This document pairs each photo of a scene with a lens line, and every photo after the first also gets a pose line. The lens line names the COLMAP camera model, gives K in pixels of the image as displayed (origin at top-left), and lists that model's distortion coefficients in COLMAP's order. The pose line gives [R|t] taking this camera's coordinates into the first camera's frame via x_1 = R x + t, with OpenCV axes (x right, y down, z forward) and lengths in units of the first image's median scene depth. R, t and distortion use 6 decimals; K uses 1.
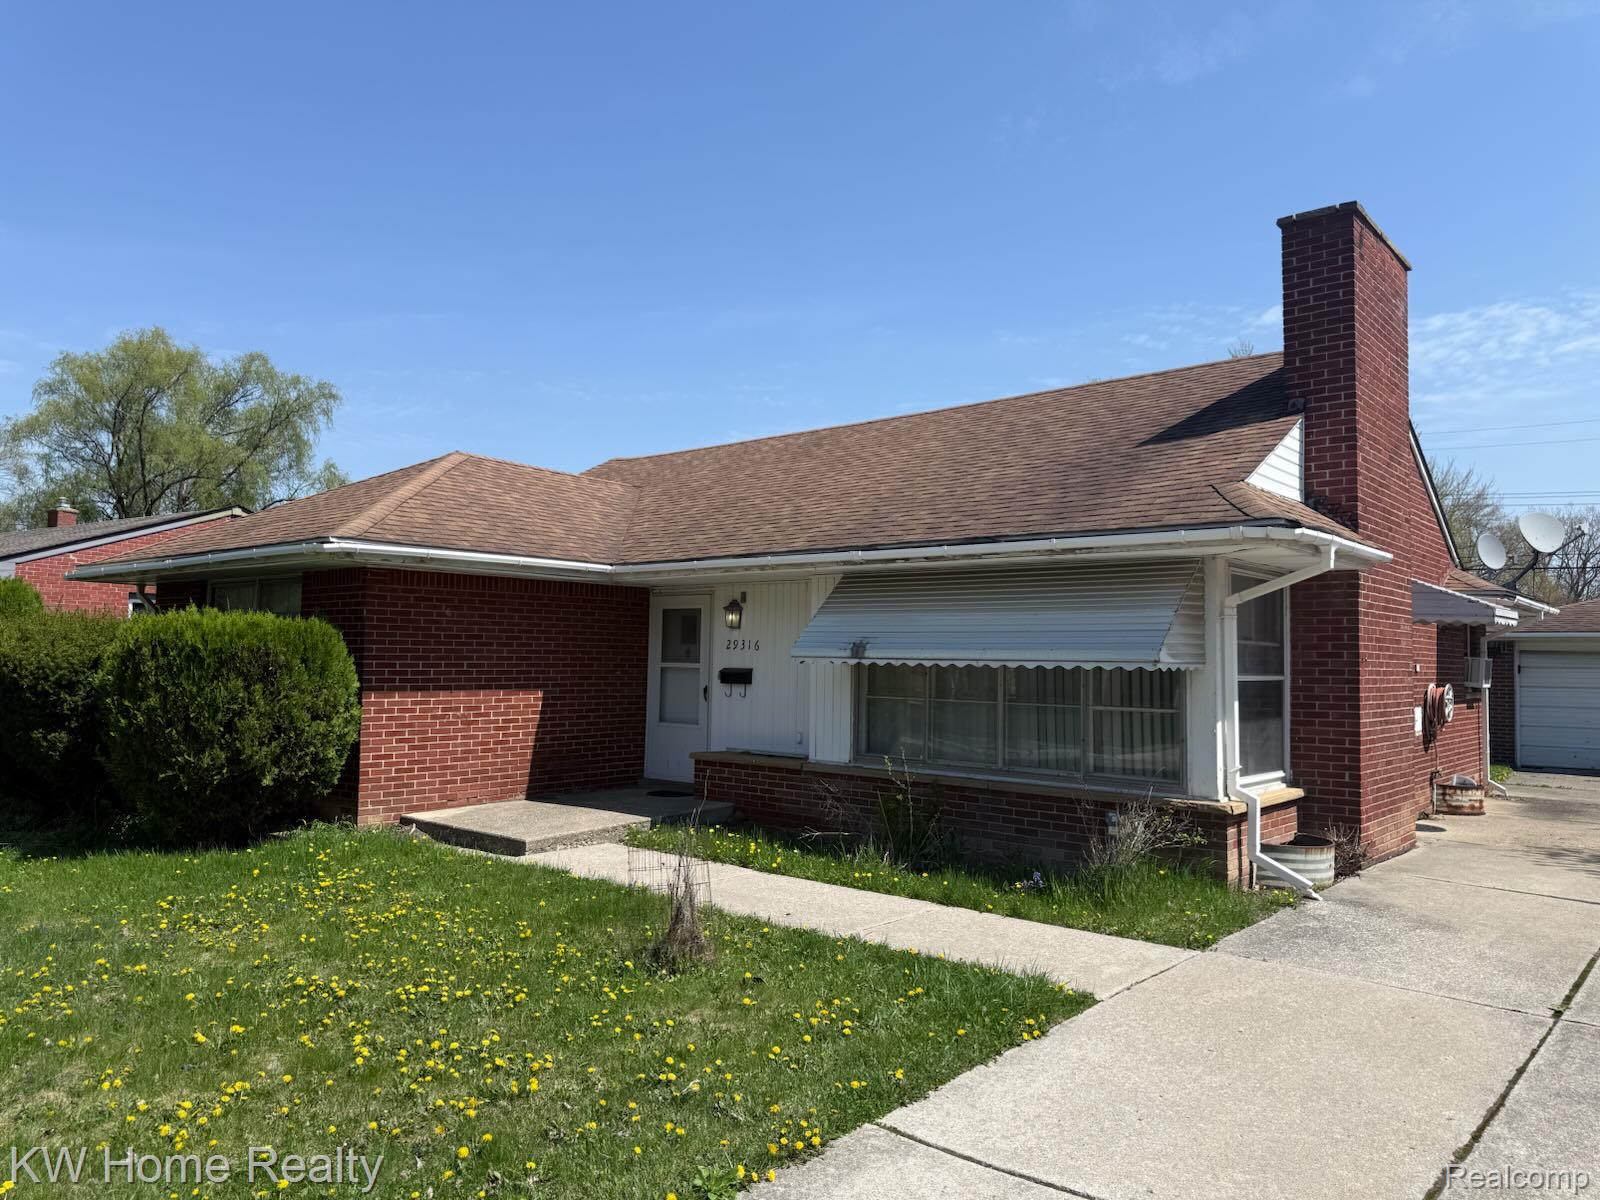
lens RADIAL K [[1094.5, 0, 796.5], [0, 1094.5, 606.1], [0, 0, 1]] dist [0.007571, -0.014577]
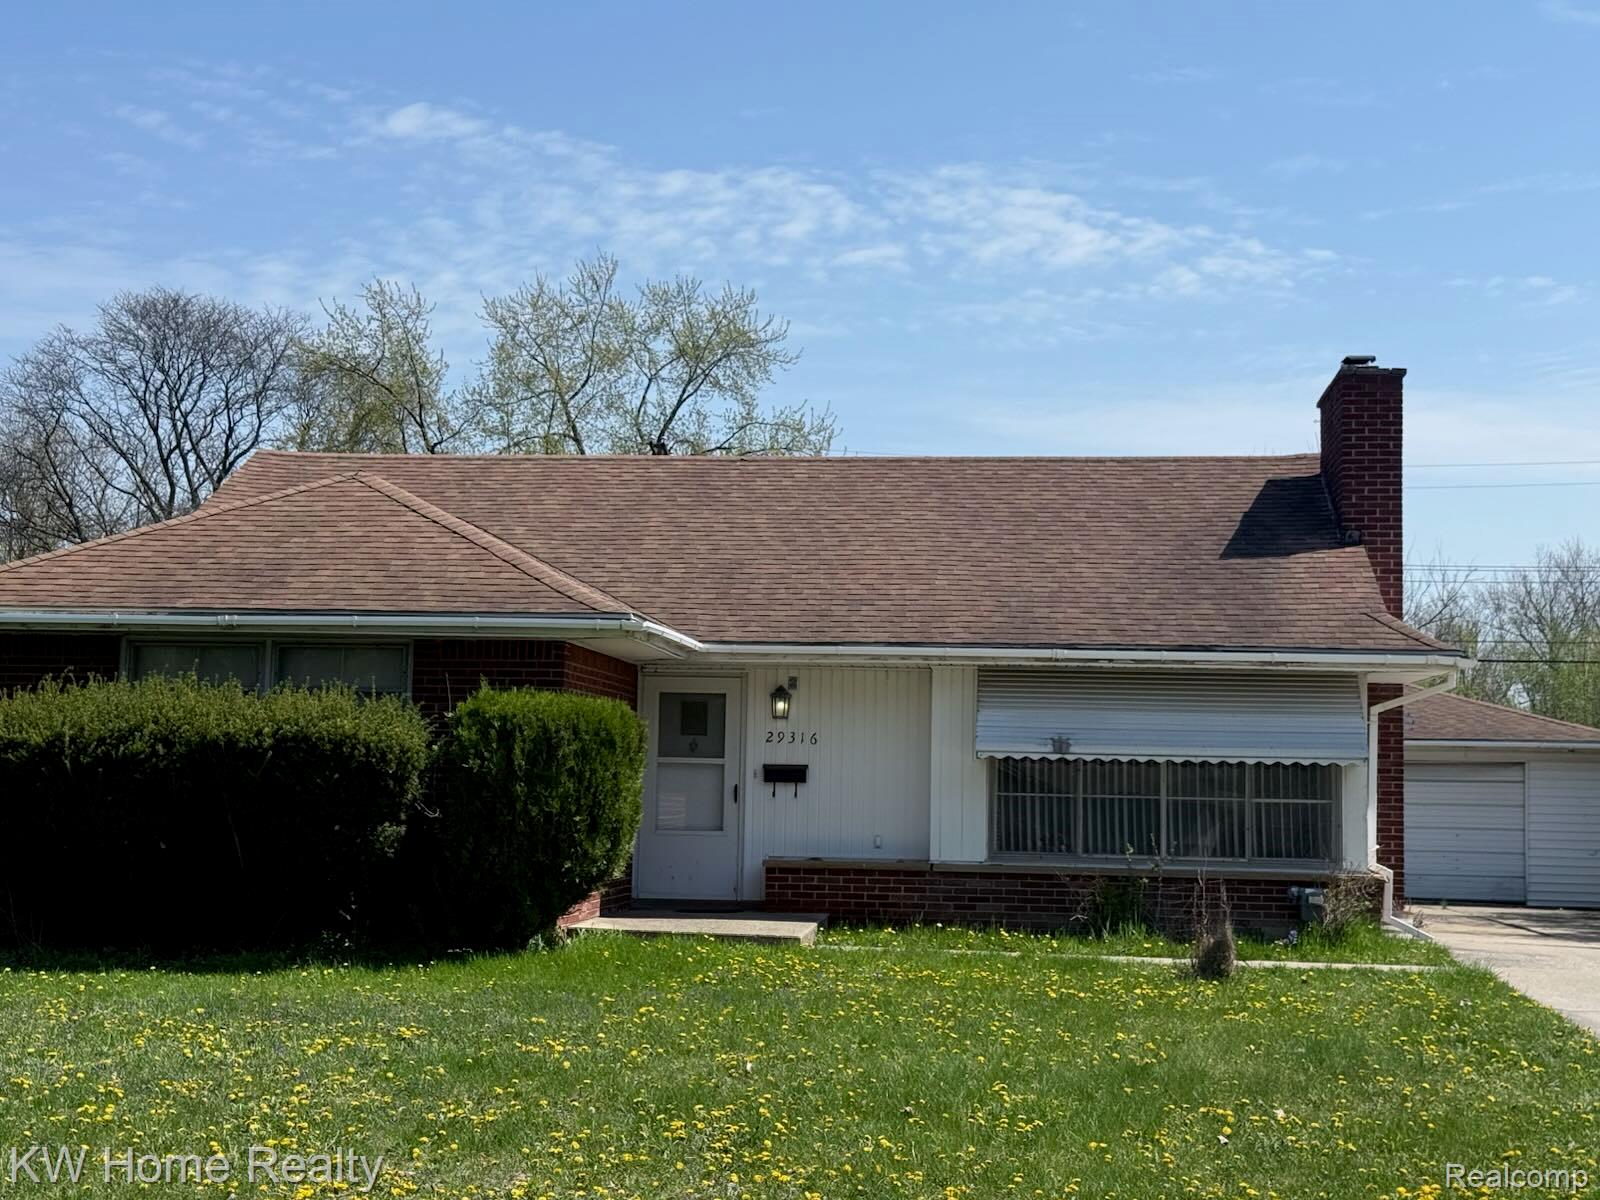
lens RADIAL K [[2328.0, 0, 801.0], [0, 2328.0, 615.2], [0, 0, 1]] dist [0.149655, 0.000000]
pose [[0.820316, 0.048108, 0.569884, -1.106452], [-0.034522, 0.998804, -0.034624, 0.001760], [-0.570868, 0.008729, 0.820996, -0.532225]]
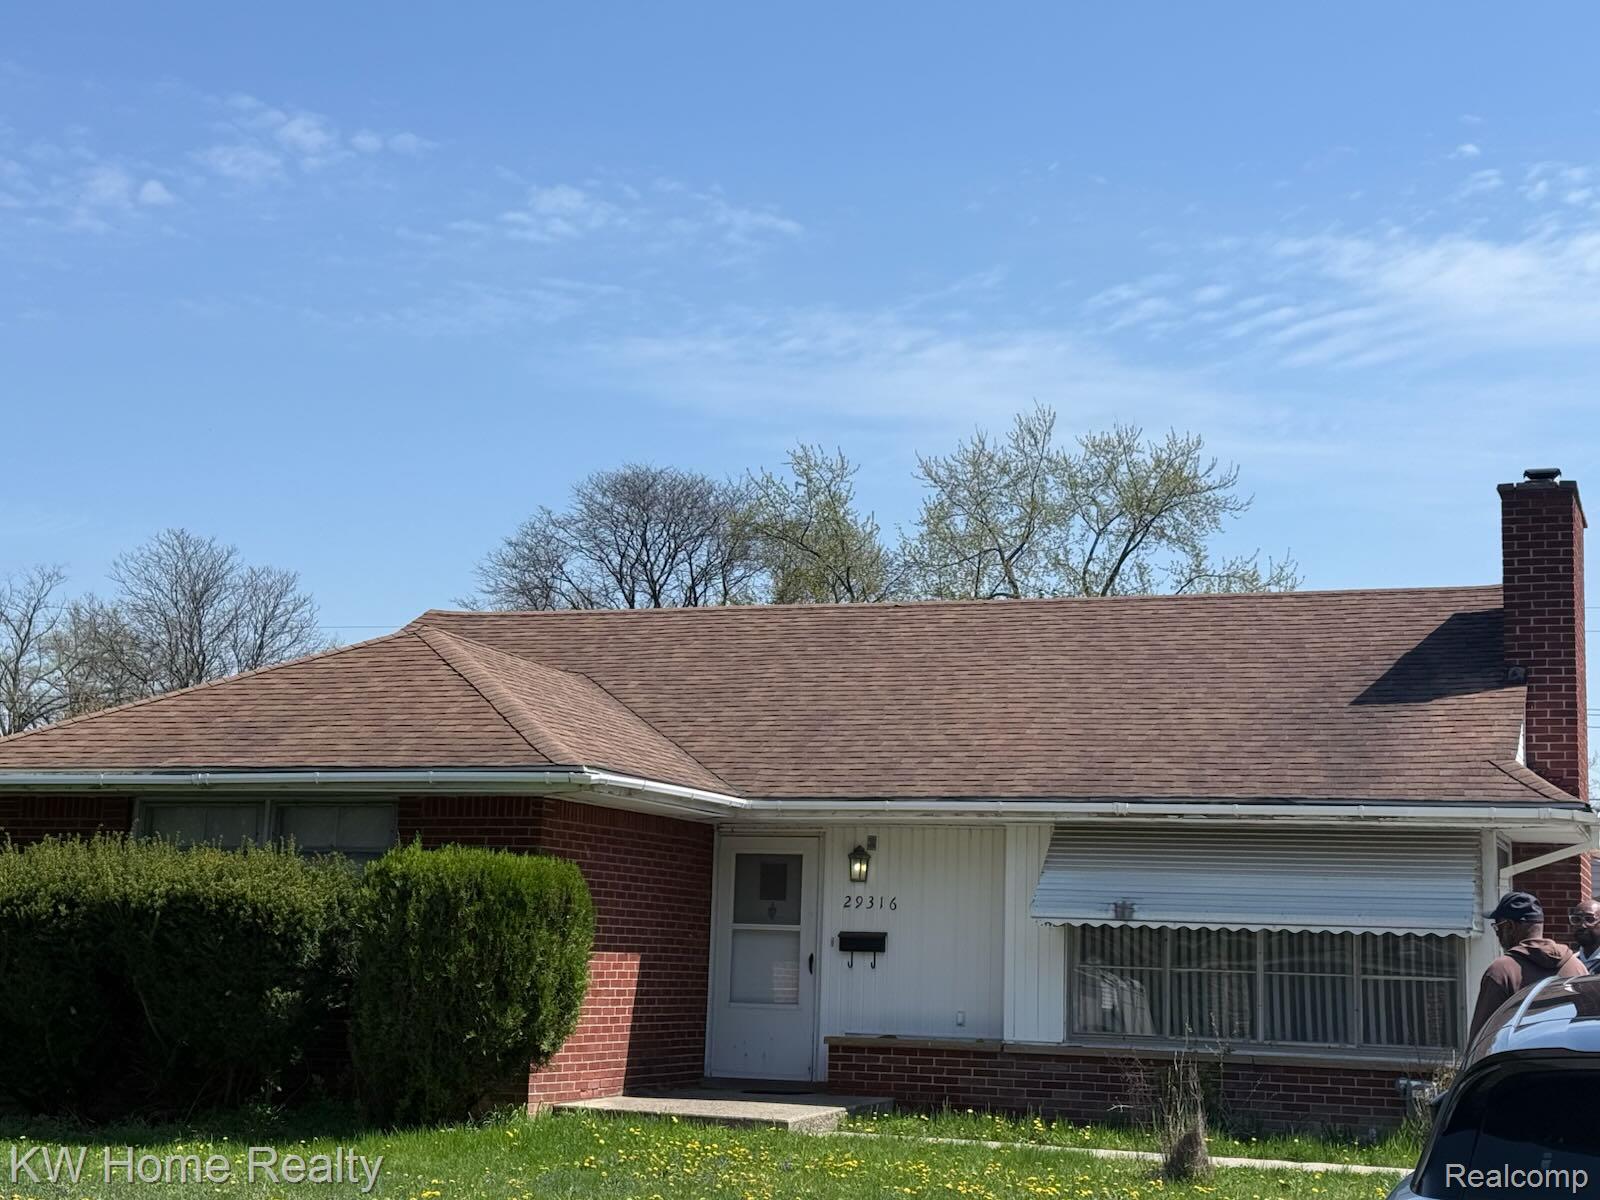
lens RADIAL K [[2415.0, 0, 802.8], [0, 2415.0, 584.7], [0, 0, 1]] dist [0.117951, 0.000000]
pose [[0.935653, 0.068967, 0.346117, -0.727494], [-0.032694, 0.993441, -0.109570, -0.000337], [-0.351404, 0.091203, 0.931771, -0.663584]]
